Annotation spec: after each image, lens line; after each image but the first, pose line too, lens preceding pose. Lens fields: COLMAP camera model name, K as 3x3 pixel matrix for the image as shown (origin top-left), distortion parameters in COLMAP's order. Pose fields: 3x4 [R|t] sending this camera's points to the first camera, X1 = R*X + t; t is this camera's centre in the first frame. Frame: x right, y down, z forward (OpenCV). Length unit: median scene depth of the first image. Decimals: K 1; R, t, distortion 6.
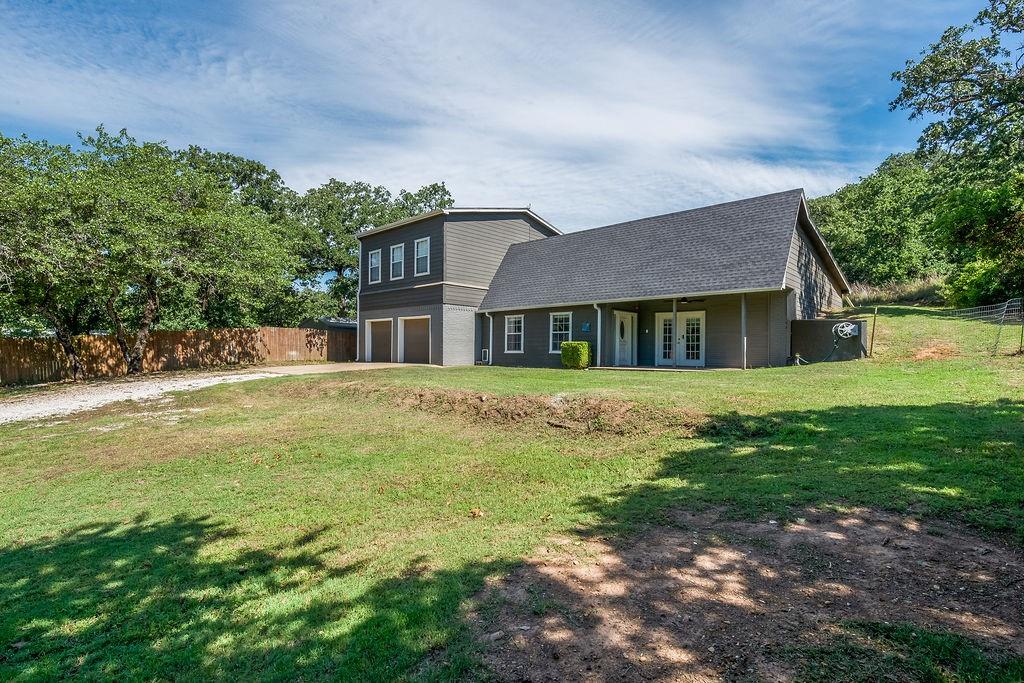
lens RADIAL K [[486.8, 0, 509.8], [0, 486.8, 346.6], [0, 0, 1]] dist [0.001408, 0.000088]
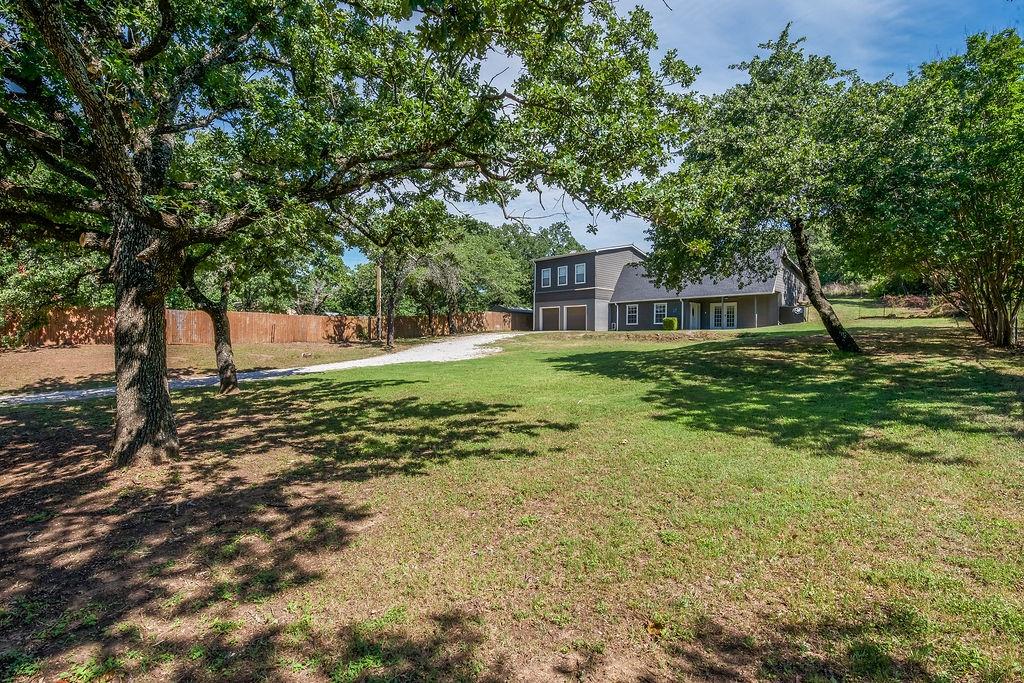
lens RADIAL K [[449.4, 0, 506.6], [0, 449.4, 341.3], [0, 0, 1]] dist [-0.001164, -0.009478]
pose [[0.996271, 0.004200, -0.086173, -0.318863], [-0.002538, 0.999809, 0.019388, 0.044663], [0.086238, -0.019097, 0.996091, -0.772238]]
